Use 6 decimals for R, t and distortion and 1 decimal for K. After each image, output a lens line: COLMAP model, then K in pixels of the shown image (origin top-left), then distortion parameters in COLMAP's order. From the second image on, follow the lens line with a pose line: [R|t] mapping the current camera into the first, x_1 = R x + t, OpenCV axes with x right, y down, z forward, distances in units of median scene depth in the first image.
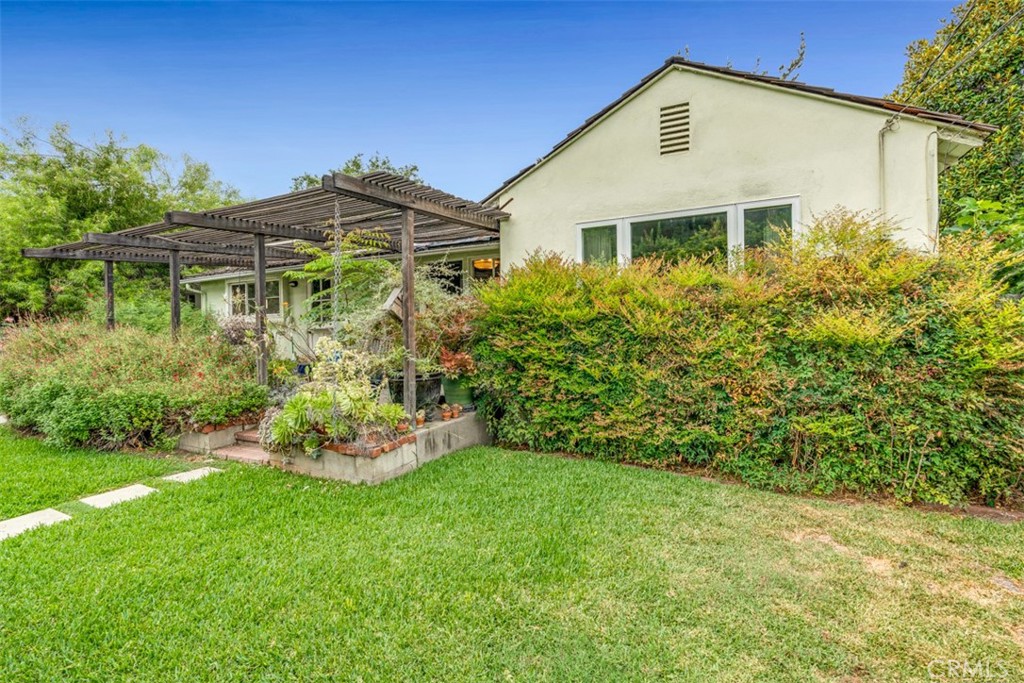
lens RADIAL K [[458.8, 0, 511.7], [0, 458.8, 326.3], [0, 0, 1]] dist [-0.000143, -0.000143]
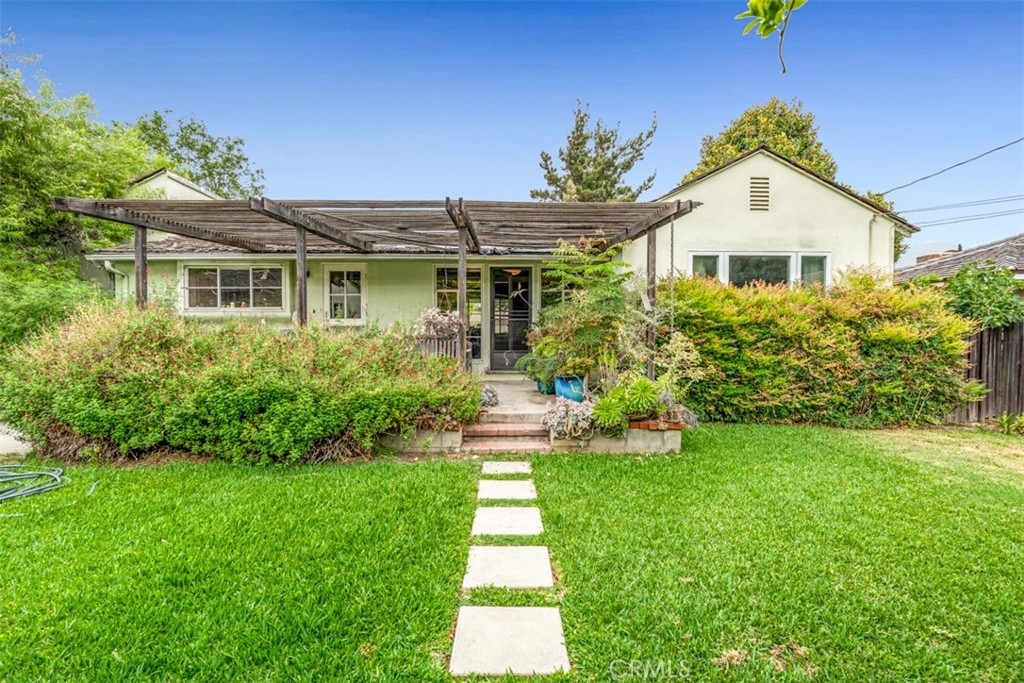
lens RADIAL K [[455.4, 0, 509.8], [0, 455.4, 336.4], [0, 0, 1]] dist [-0.001631, -0.000369]
pose [[0.881619, 0.016752, 0.471664, -1.036578], [-0.019851, 0.999802, 0.001595, 0.032295], [-0.471544, -0.010769, 0.881777, 0.105262]]
